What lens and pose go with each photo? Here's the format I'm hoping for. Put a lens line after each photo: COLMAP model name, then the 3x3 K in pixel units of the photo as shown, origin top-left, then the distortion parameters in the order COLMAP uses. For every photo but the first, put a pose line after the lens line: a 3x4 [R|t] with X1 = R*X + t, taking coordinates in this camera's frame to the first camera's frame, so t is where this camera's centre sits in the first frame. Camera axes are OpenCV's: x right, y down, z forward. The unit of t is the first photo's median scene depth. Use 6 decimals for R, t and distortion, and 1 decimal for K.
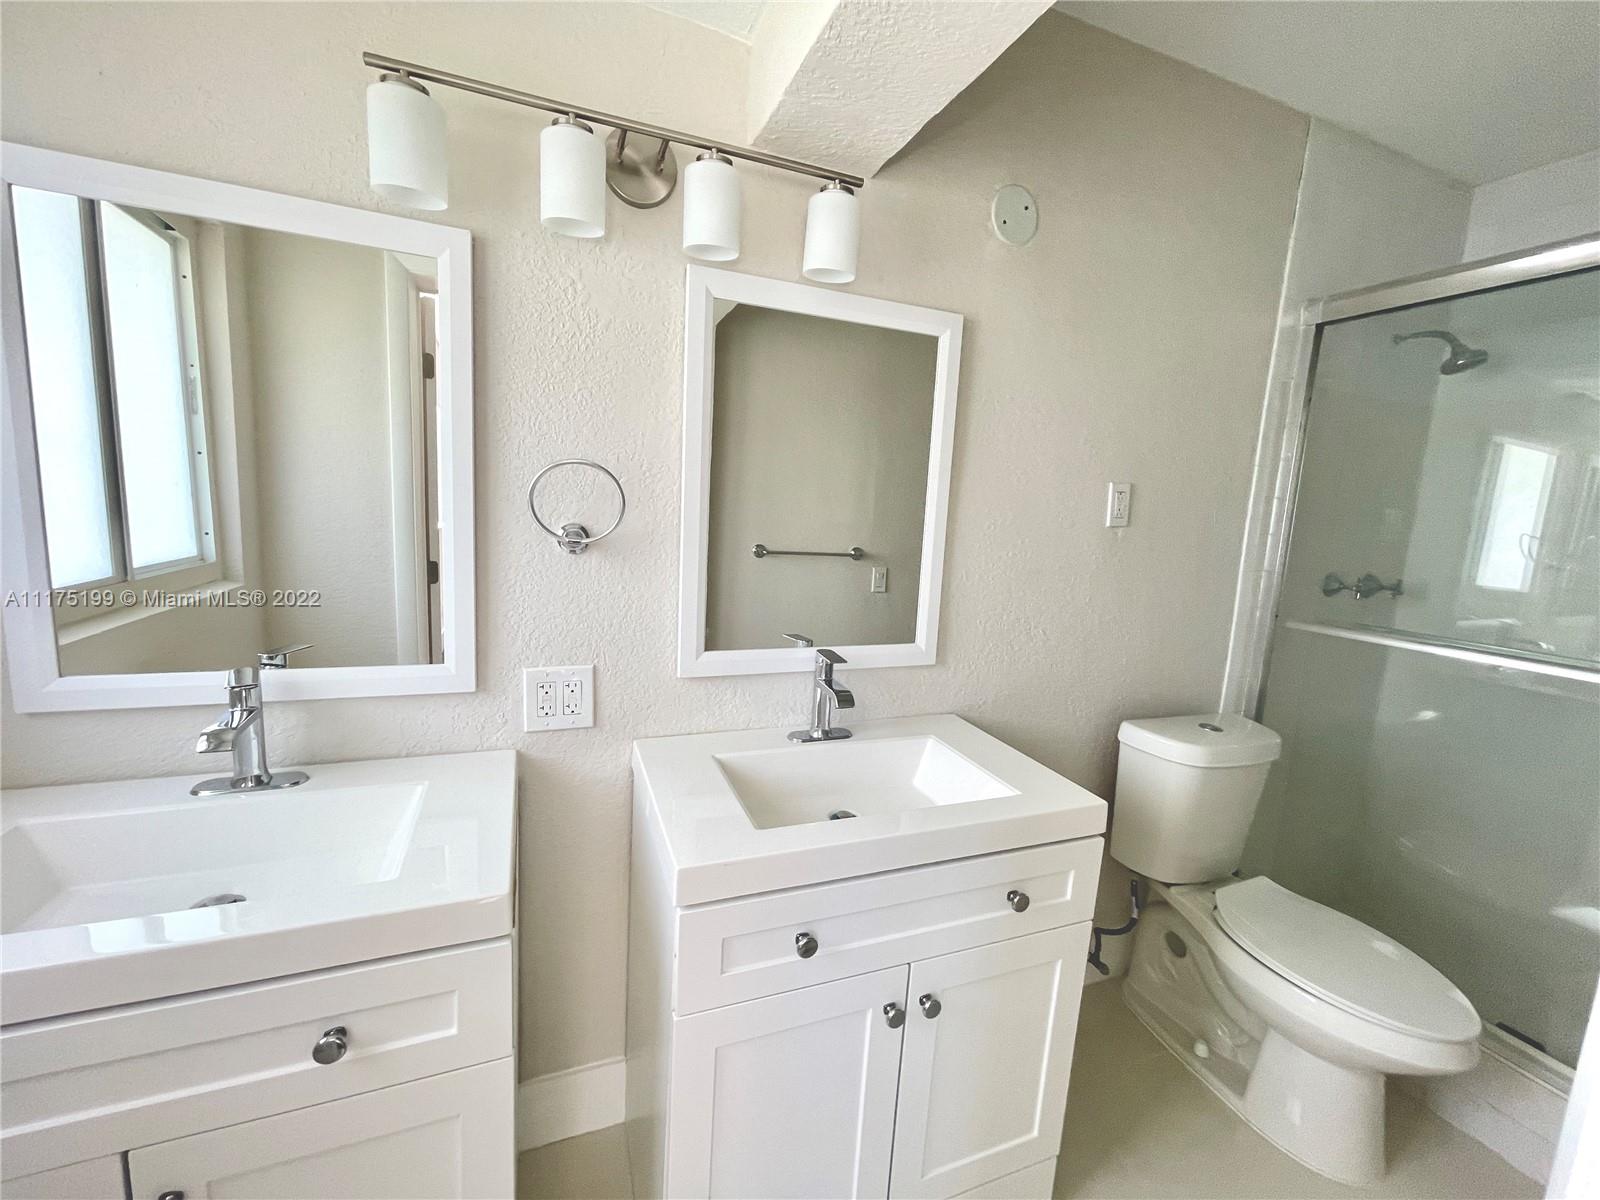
lens RADIAL K [[649.9, 0, 791.4], [0, 649.9, 593.1], [0, 0, 1]] dist [-0.001305, -0.000286]
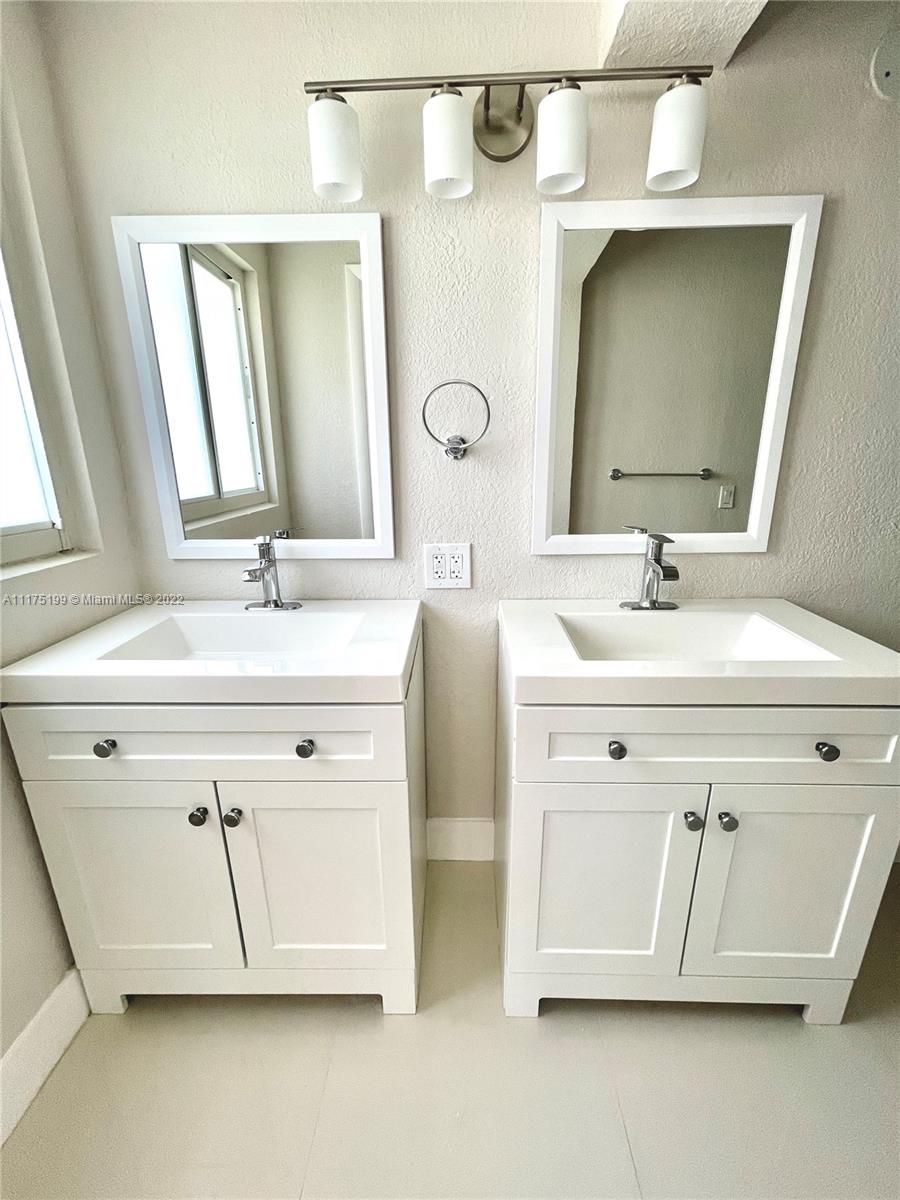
lens RADIAL K [[487.4, 0, 449.1], [0, 487.4, 596.2], [0, 0, 1]] dist [-0.001305, -0.000286]
pose [[0.921103, 0.045889, -0.386604, 0.060545], [0.003845, 0.991908, 0.126898, 0.097072], [0.389299, -0.118373, 0.913474, 0.029968]]
